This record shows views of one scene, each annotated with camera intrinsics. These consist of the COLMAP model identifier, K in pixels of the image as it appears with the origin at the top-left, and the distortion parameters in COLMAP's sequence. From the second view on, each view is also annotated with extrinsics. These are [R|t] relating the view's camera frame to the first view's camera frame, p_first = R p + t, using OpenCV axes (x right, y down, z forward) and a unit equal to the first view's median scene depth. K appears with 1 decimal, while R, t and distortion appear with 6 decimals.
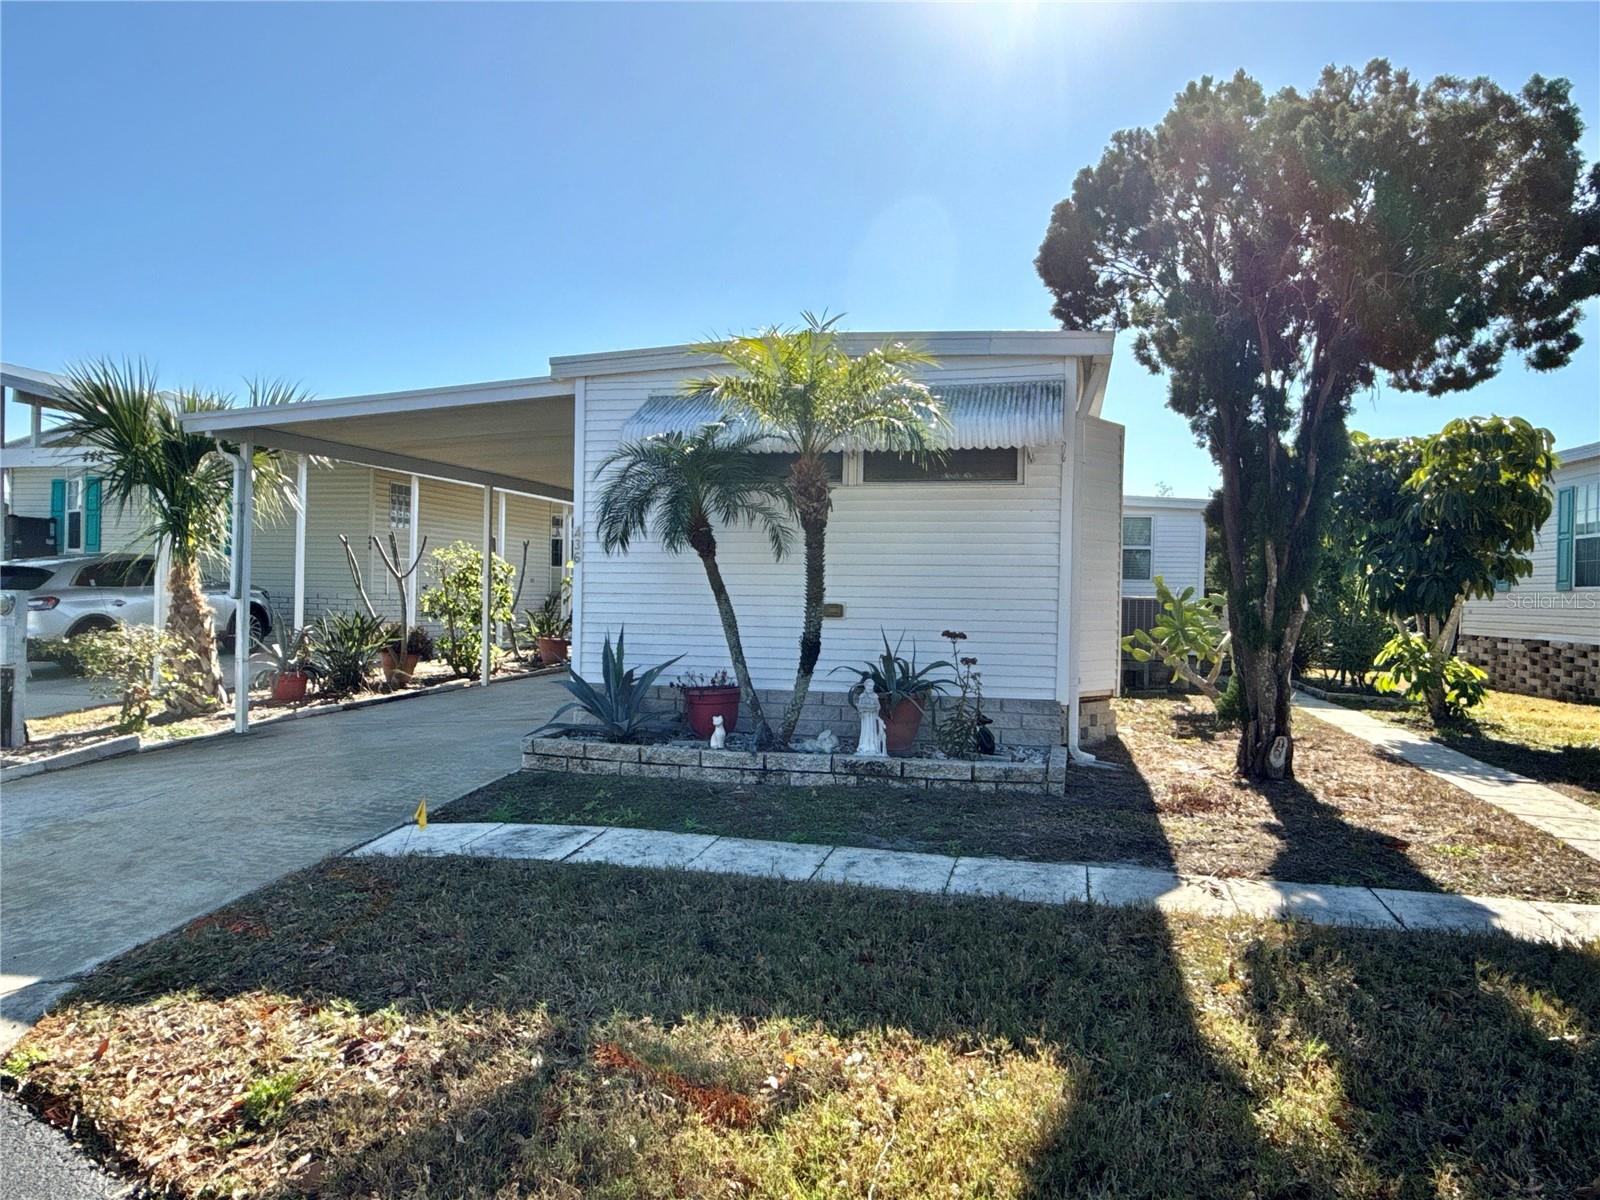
lens RADIAL K [[1053.6, 0, 800.0], [0, 1053.6, 600.0], [0, 0, 1]] dist [-0.005667, -0.000395]
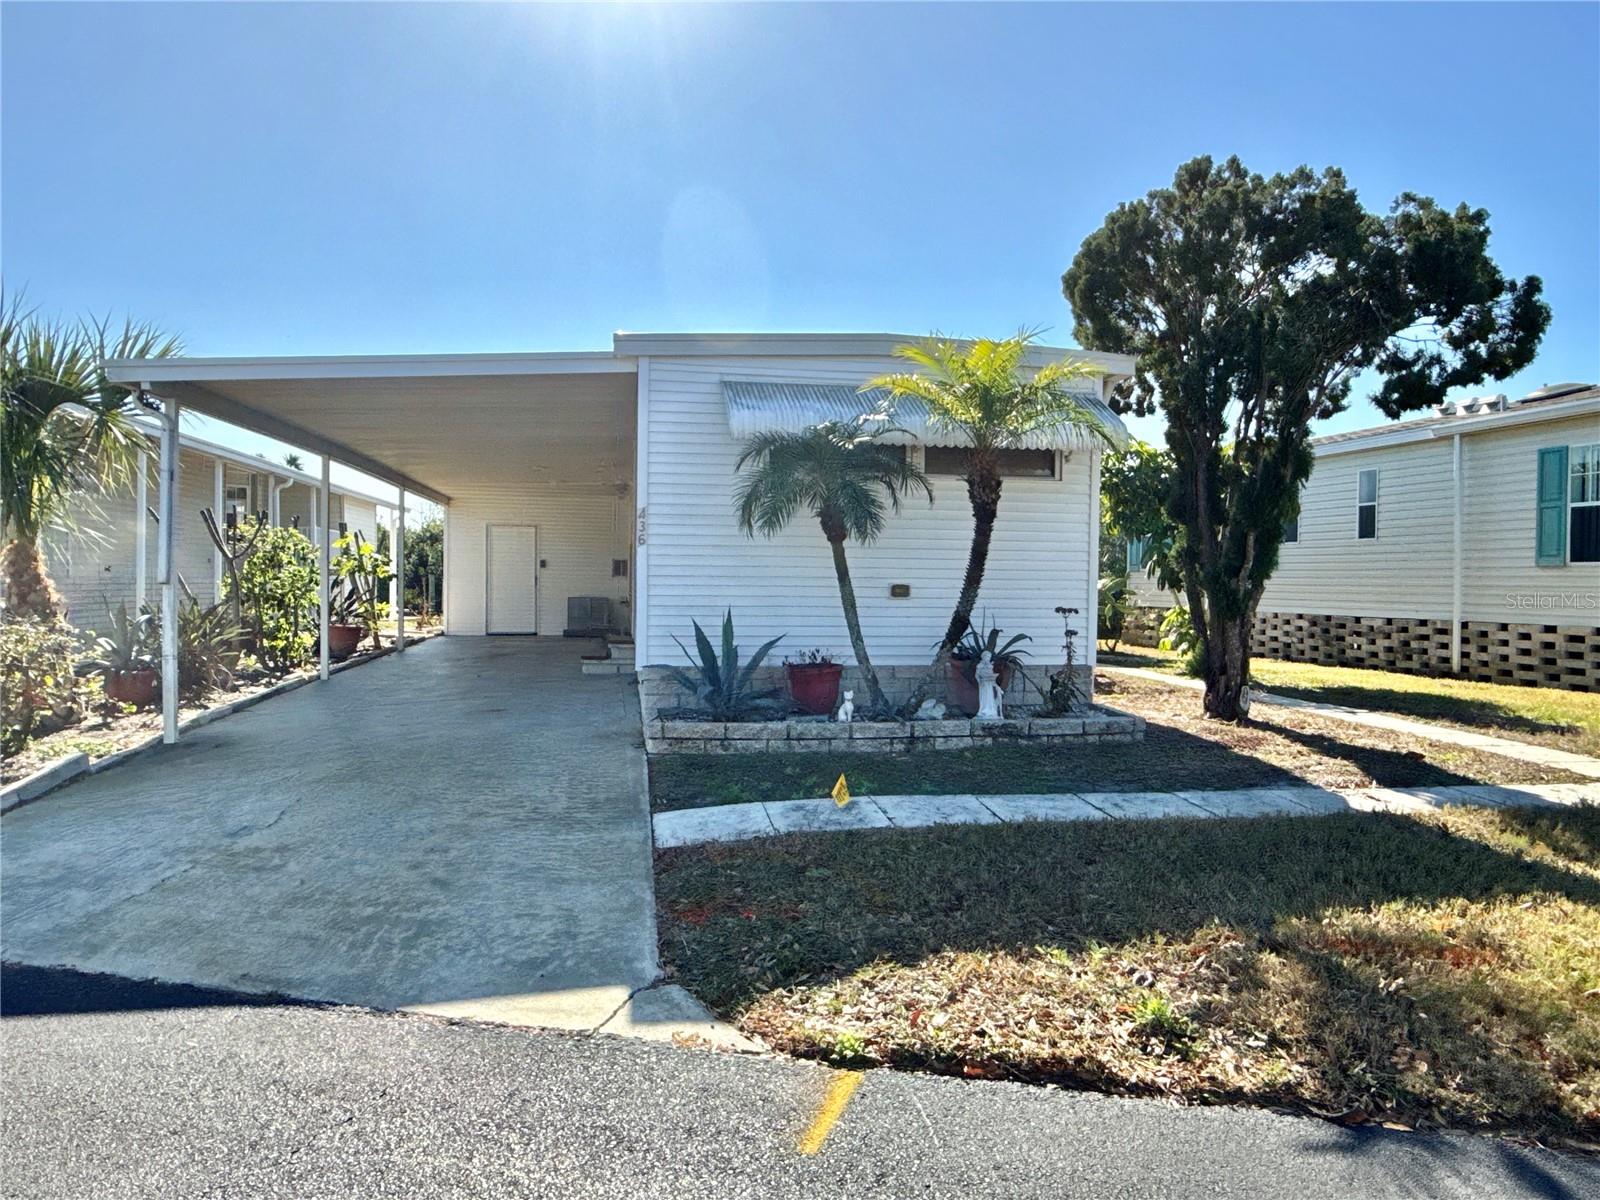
lens RADIAL K [[1053.6, 0, 800.0], [0, 1053.6, 600.0], [0, 0, 1]] dist [-0.005667, -0.000395]
pose [[0.920030, -0.012945, 0.391634, -0.536962], [0.005479, 0.999781, 0.020176, -0.003531], [-0.391810, -0.016417, 0.919900, 0.042228]]
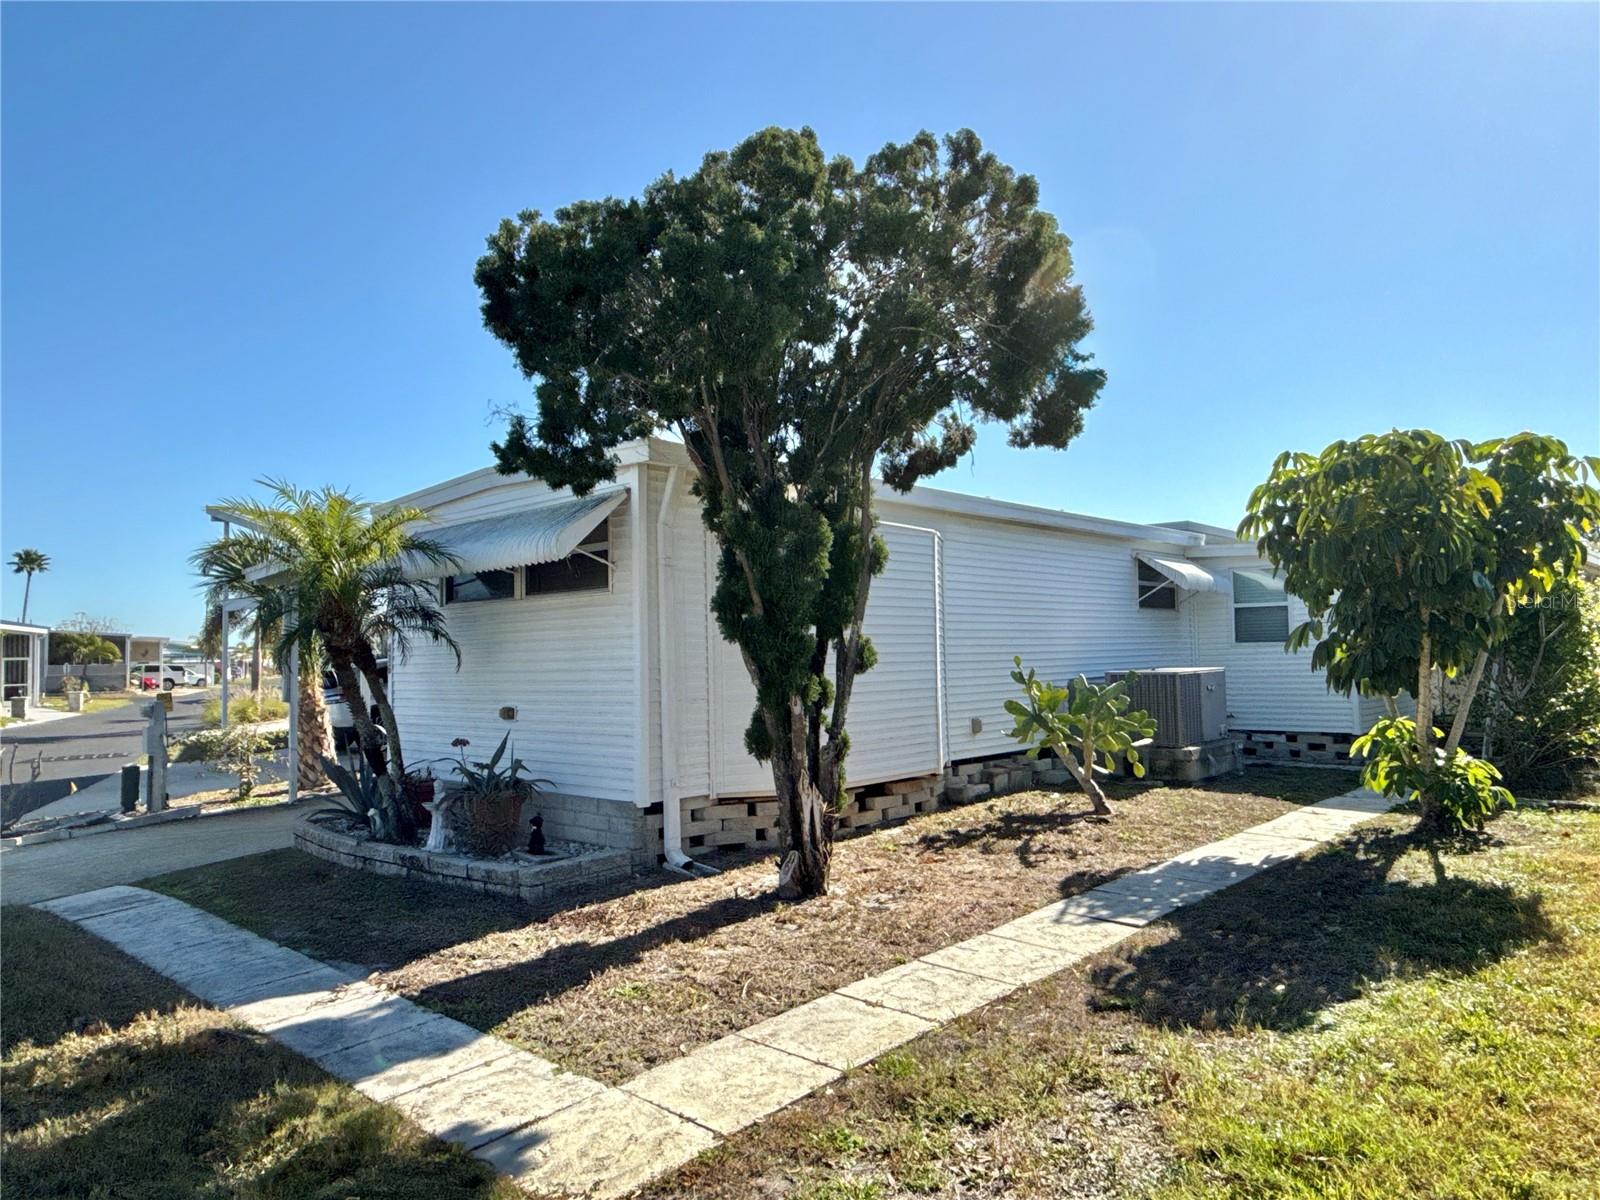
lens RADIAL K [[1053.6, 0, 800.0], [0, 1053.6, 600.0], [0, 0, 1]] dist [-0.005667, -0.000395]
pose [[0.876568, -0.060938, -0.477404, 0.910309], [0.031752, 0.997113, -0.068977, -0.025247], [0.480229, 0.045304, 0.875972, 0.191138]]
